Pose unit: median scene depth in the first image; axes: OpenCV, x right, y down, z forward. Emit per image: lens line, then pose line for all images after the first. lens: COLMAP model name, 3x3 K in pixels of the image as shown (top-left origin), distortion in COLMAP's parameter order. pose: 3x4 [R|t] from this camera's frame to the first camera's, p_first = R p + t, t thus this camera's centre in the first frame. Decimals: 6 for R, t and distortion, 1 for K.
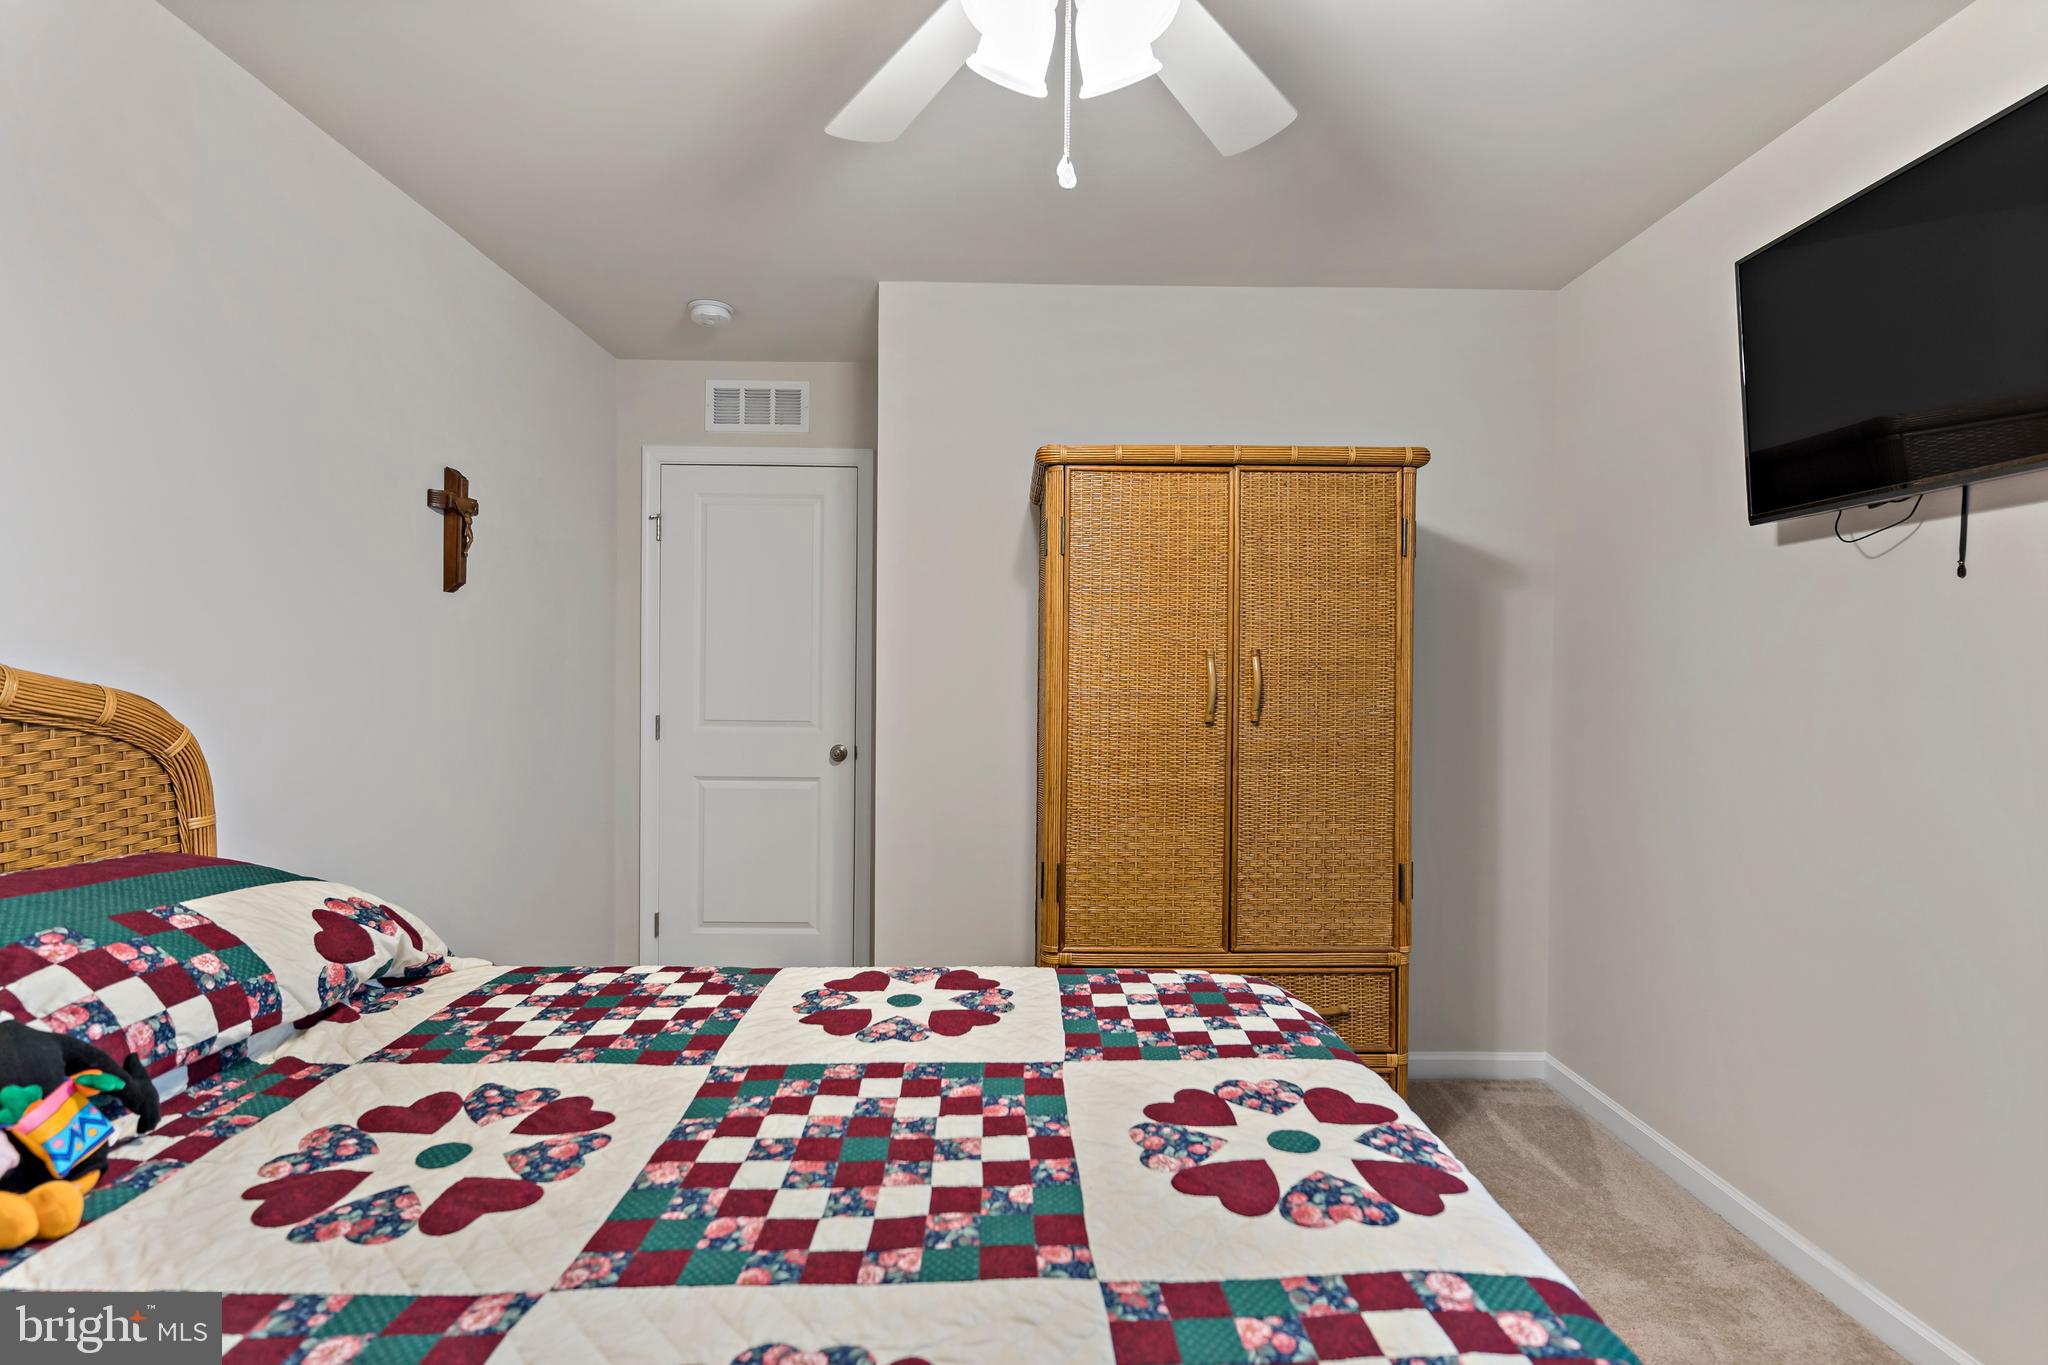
lens RADIAL K [[981.5, 0, 1013.1], [0, 981.5, 676.0], [0, 0, 1]] dist [0.000410, 0.000614]
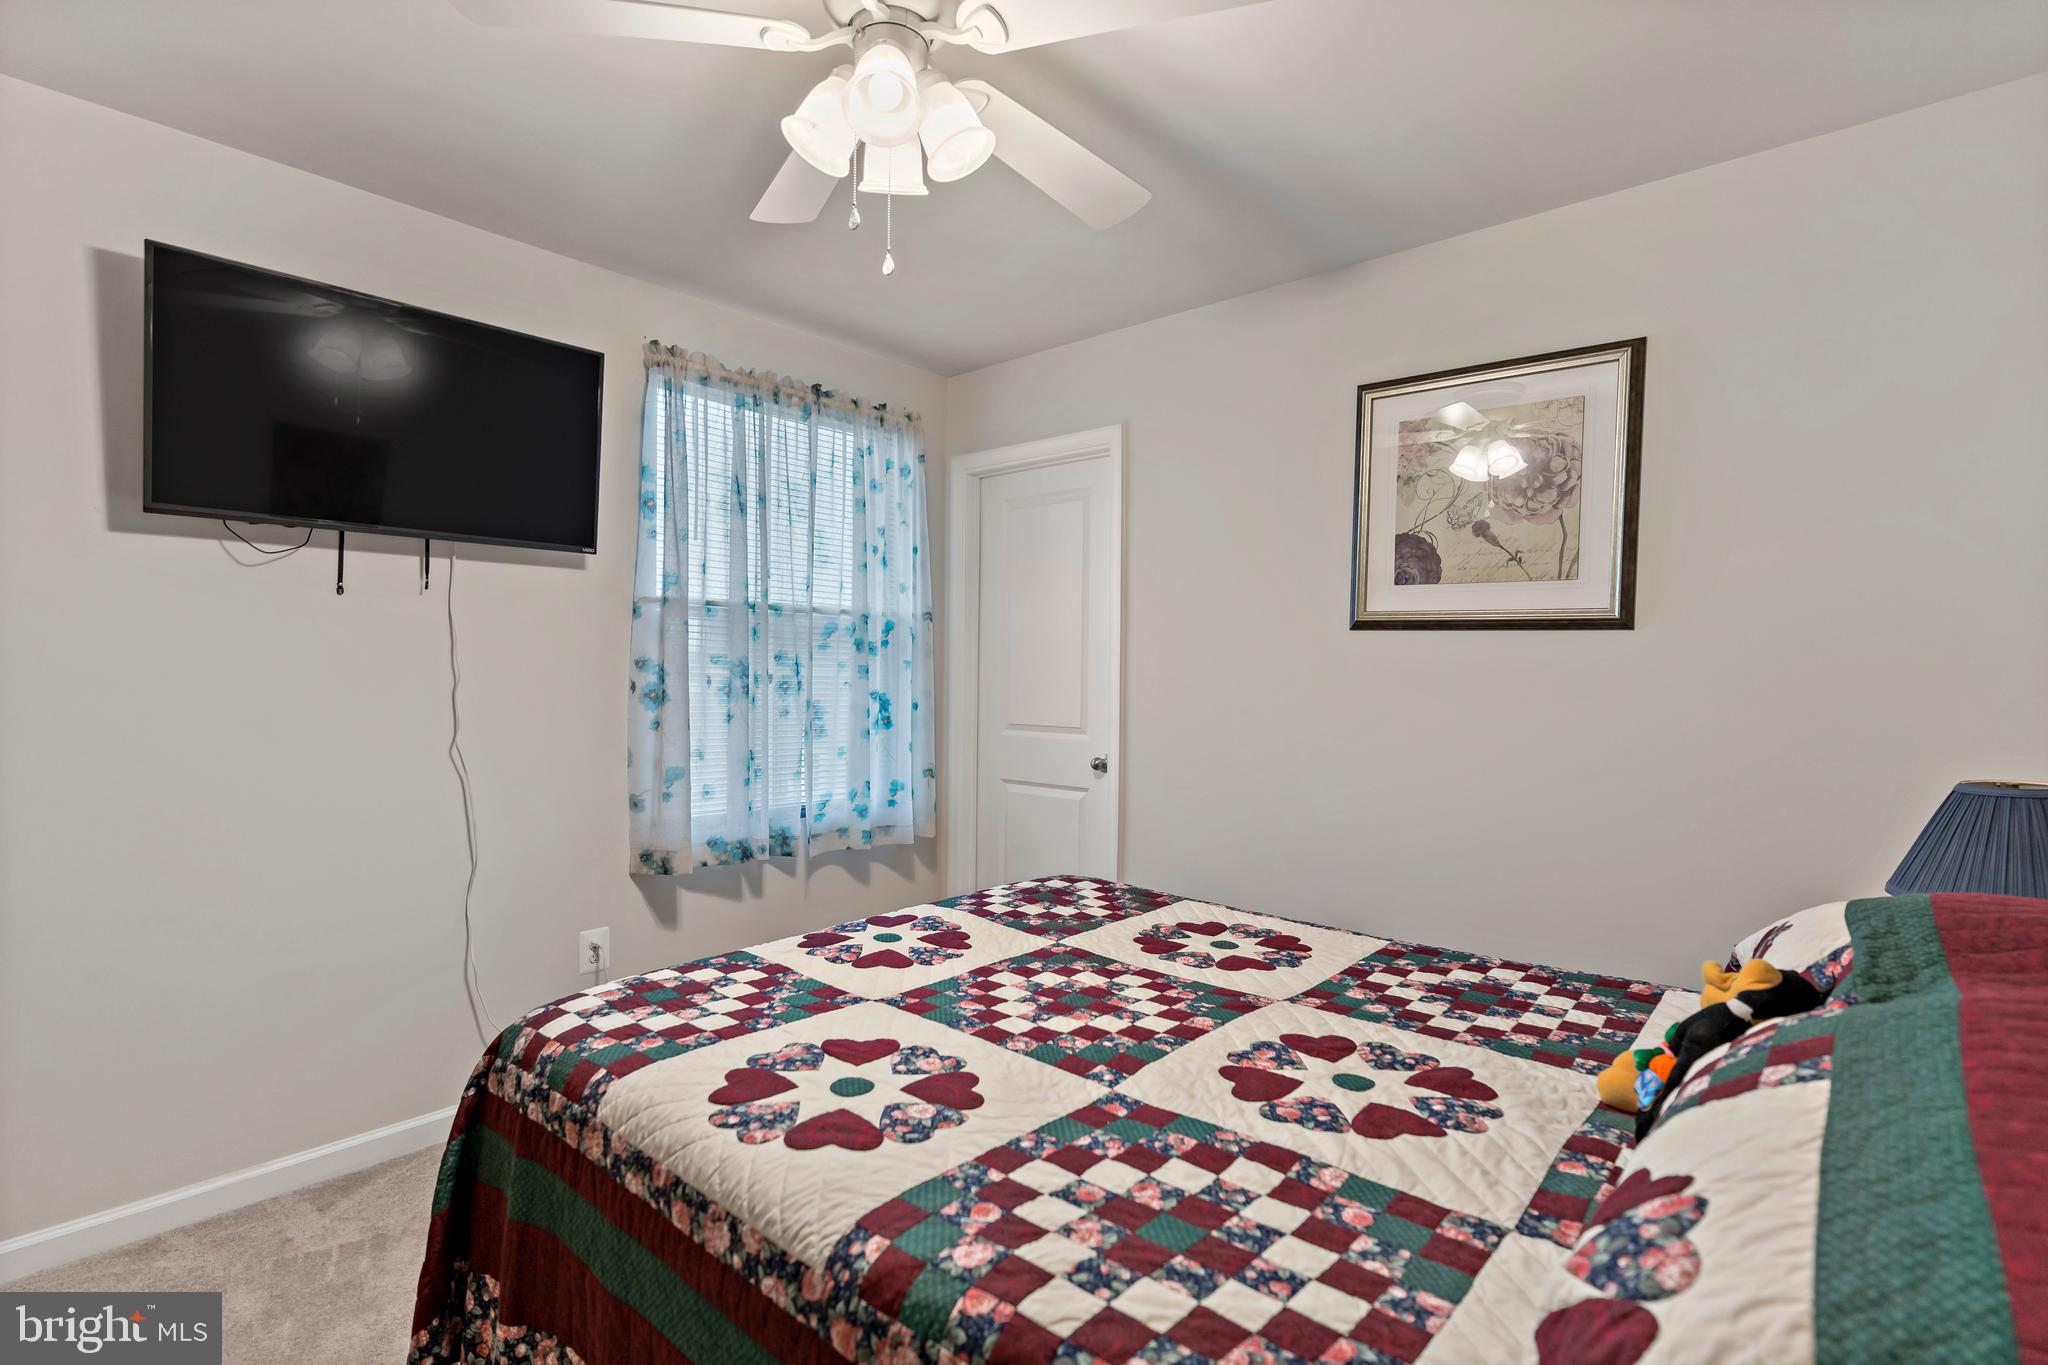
lens RADIAL K [[981.5, 0, 1020.0], [0, 981.5, 678.3], [0, 0, 1]] dist [0.000410, 0.000614]
pose [[-0.746150, -0.019928, 0.665480, -0.929866], [-0.011959, 0.999792, 0.016530, -0.021855], [-0.665671, 0.004376, -0.746233, 1.893599]]
